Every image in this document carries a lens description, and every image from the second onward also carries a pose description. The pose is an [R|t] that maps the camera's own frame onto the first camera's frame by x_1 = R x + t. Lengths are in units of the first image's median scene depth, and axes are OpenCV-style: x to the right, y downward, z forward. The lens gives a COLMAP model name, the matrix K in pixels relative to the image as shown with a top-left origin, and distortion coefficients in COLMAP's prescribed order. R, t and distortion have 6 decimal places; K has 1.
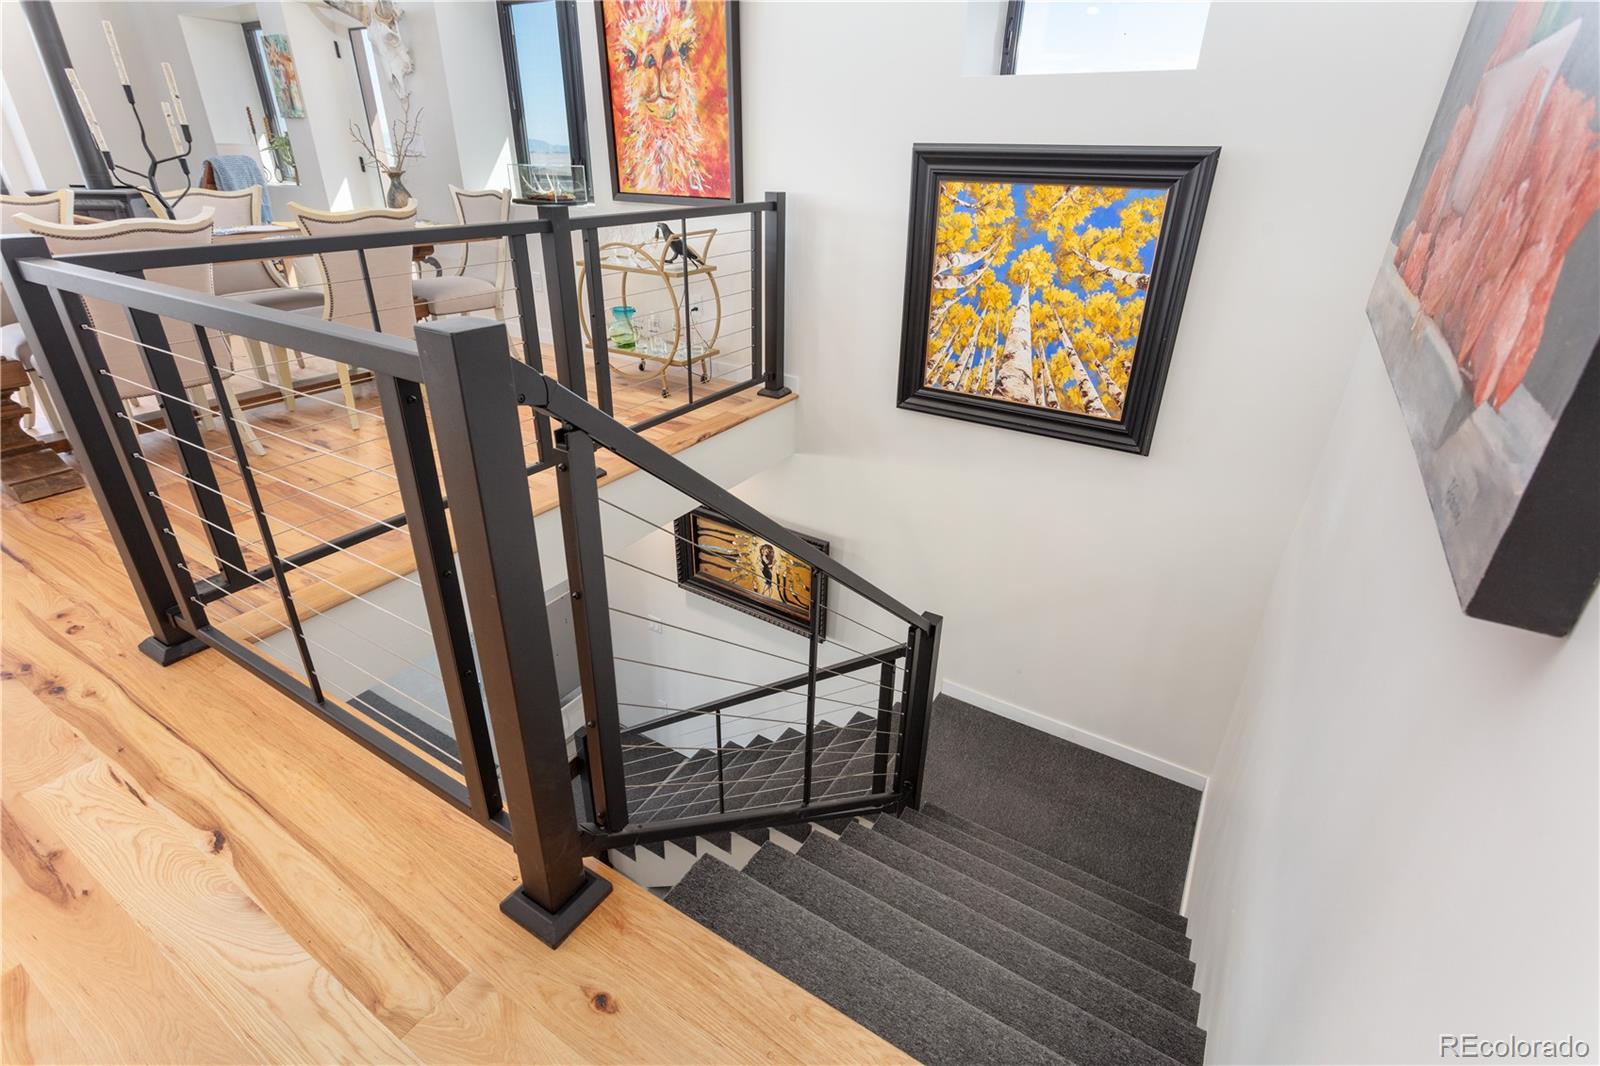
lens RADIAL K [[782.6, 0, 838.2], [0, 782.6, 527.8], [0, 0, 1]] dist [0.001382, 0.001769]
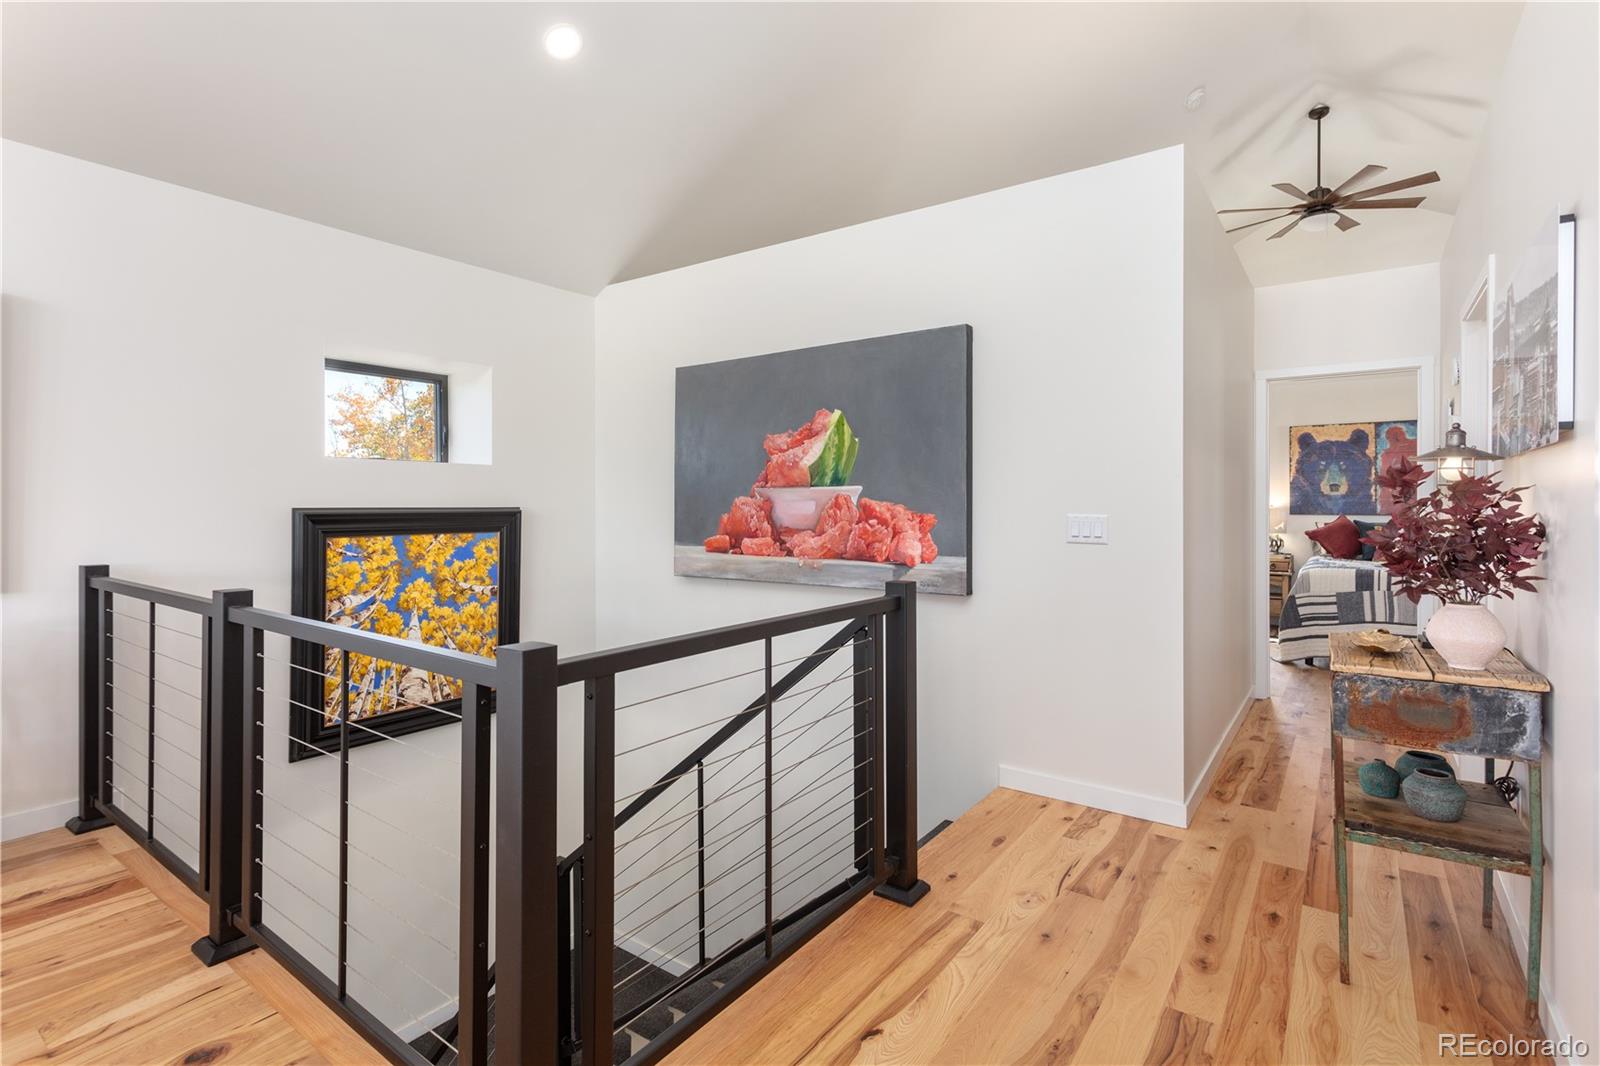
lens RADIAL K [[782.6, 0, 794.4], [0, 782.6, 501.6], [0, 0, 1]] dist [0.001382, 0.001769]
pose [[0.069486, -0.018706, 0.997408, -0.837907], [0.429106, 0.903161, -0.012956, -0.169563], [-0.900577, 0.428894, 0.070784, 0.267522]]
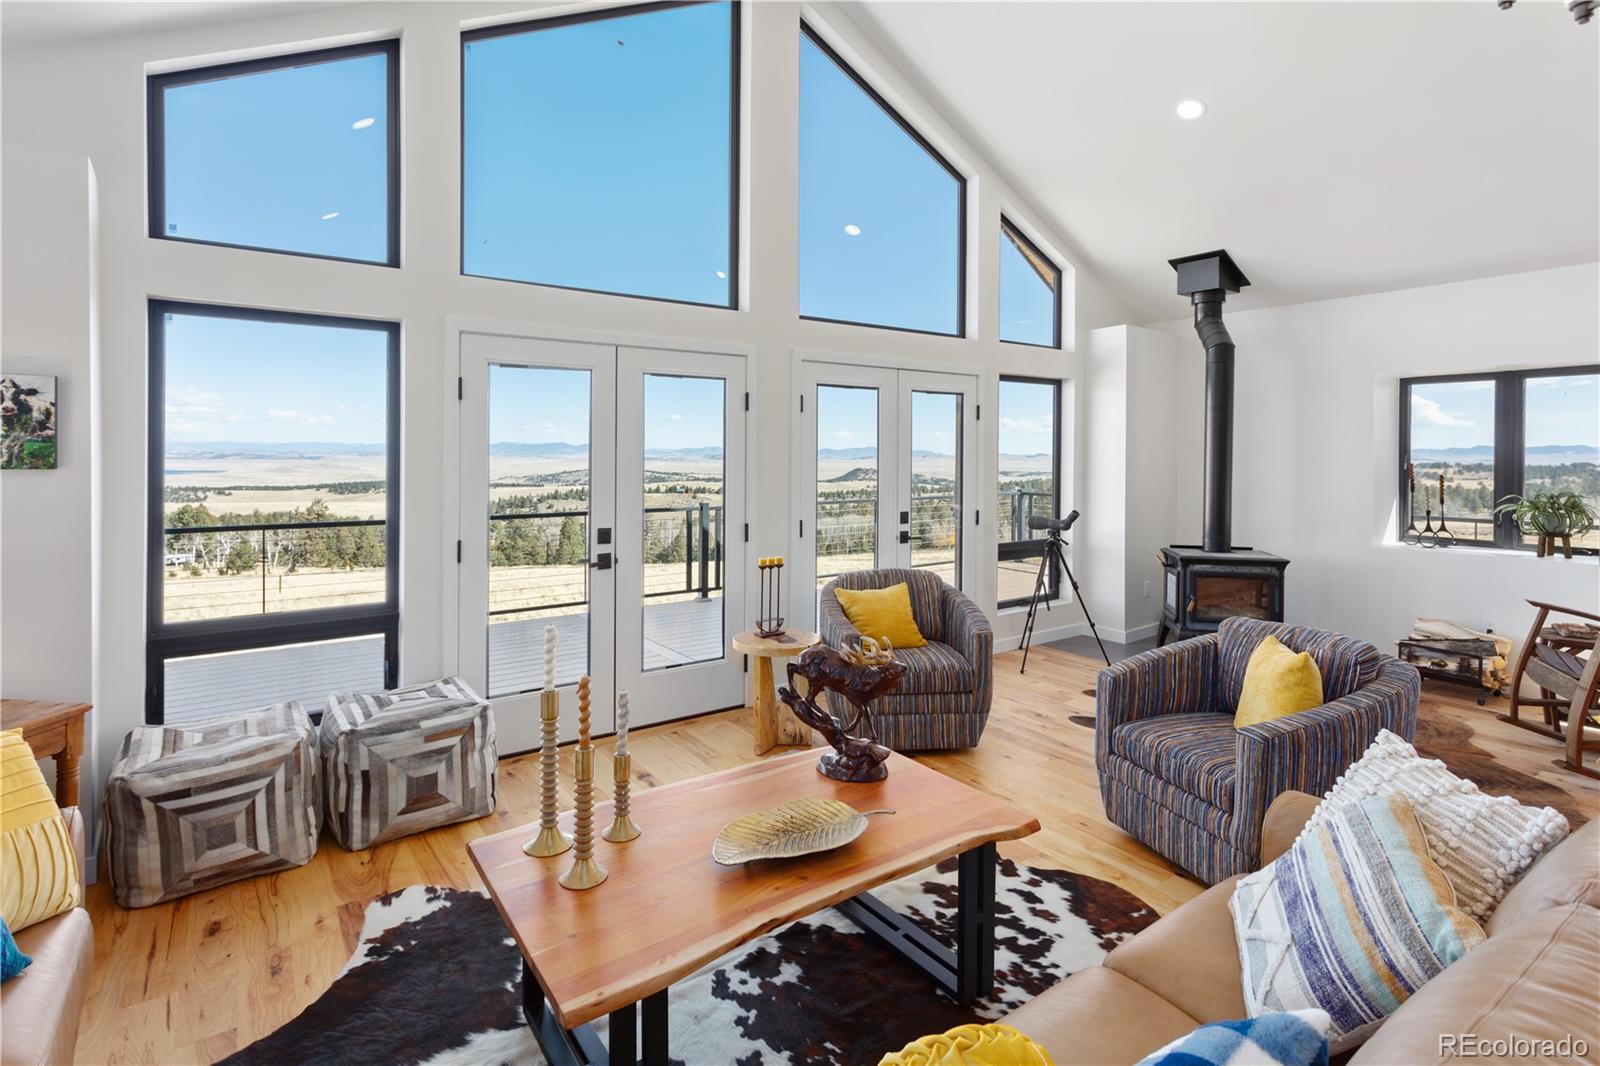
lens RADIAL K [[782.6, 0, 786.4], [0, 782.6, 453.6], [0, 0, 1]] dist [0.001382, 0.001769]
pose [[0.914128, -0.019290, -0.404967, -1.733576], [-0.159513, 0.901195, -0.402992, -0.173982], [0.372728, 0.432984, 0.820731, 0.107961]]
